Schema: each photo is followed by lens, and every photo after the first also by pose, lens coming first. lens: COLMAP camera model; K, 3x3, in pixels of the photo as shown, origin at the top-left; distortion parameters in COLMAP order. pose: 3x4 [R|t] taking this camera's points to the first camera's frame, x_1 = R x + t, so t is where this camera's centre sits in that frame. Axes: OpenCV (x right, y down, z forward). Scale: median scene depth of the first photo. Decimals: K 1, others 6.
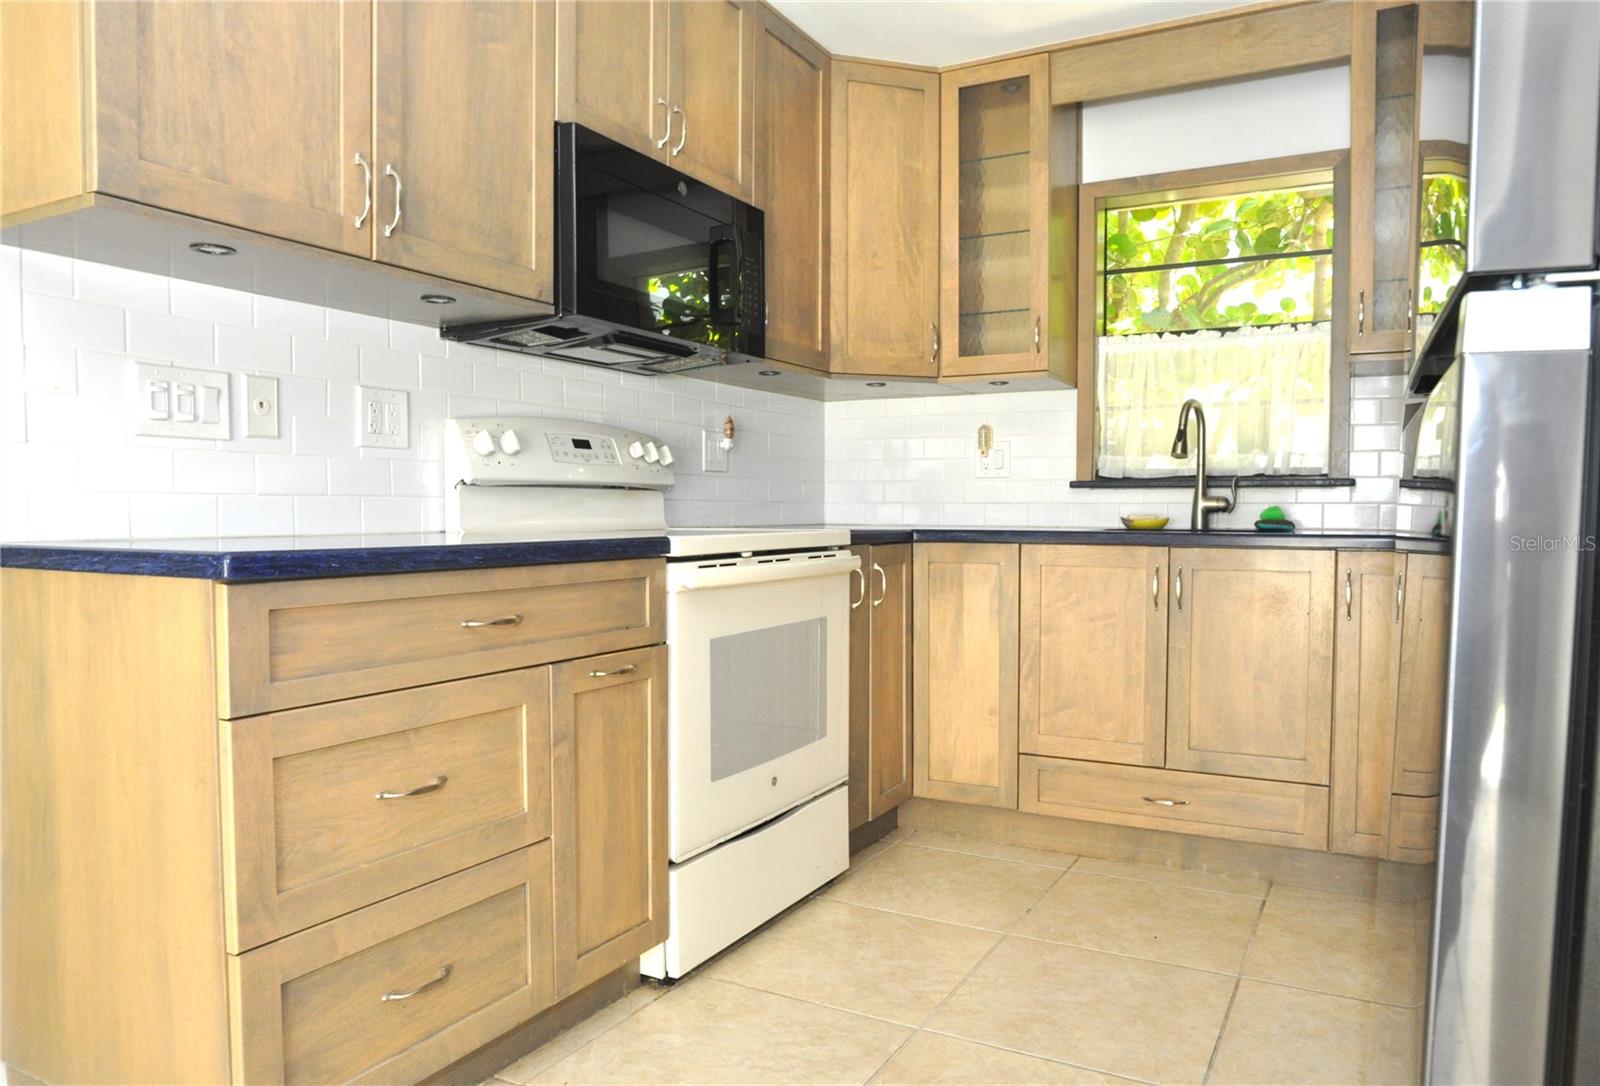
lens RADIAL K [[1065.8, 0, 801.5], [0, 1065.8, 561.0], [0, 0, 1]] dist [-0.053405, 0.000345]
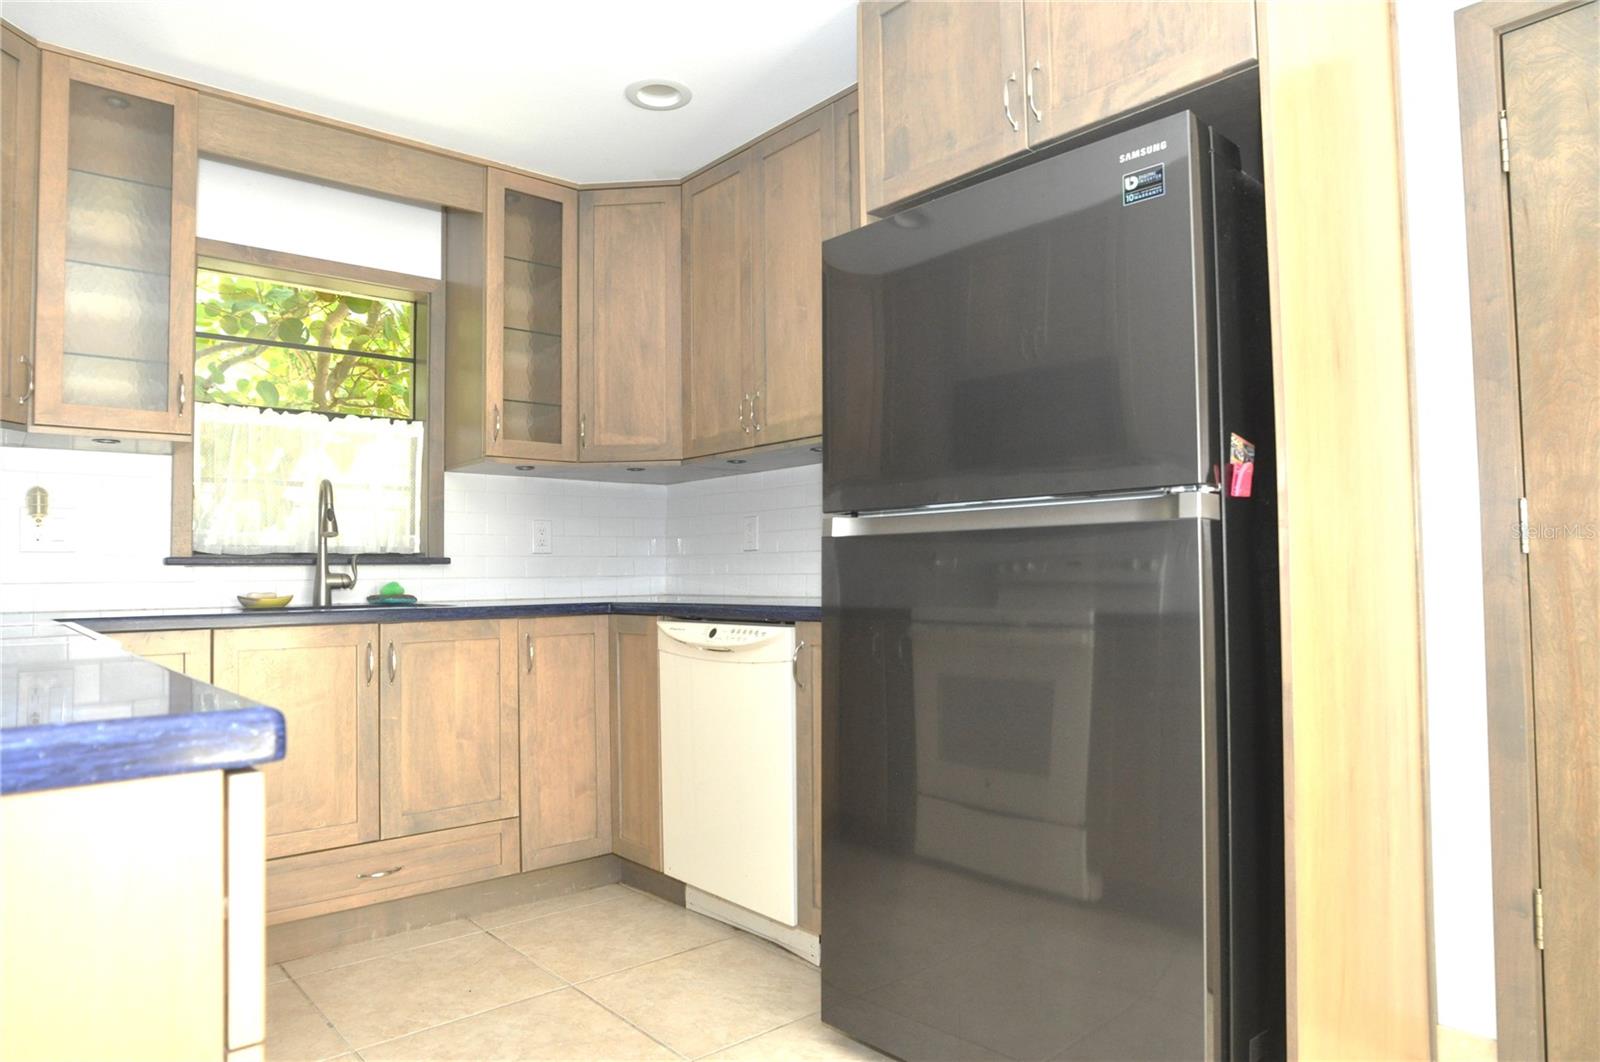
lens RADIAL K [[996.7, 0, 814.3], [0, 996.7, 533.3], [0, 0, 1]] dist [-0.027919, 0.002400]
pose [[0.340442, 0.031064, 0.939752, -0.396420], [0.056162, 0.996998, -0.053302, -0.024084], [-0.938587, 0.070925, 0.337676, 0.243487]]
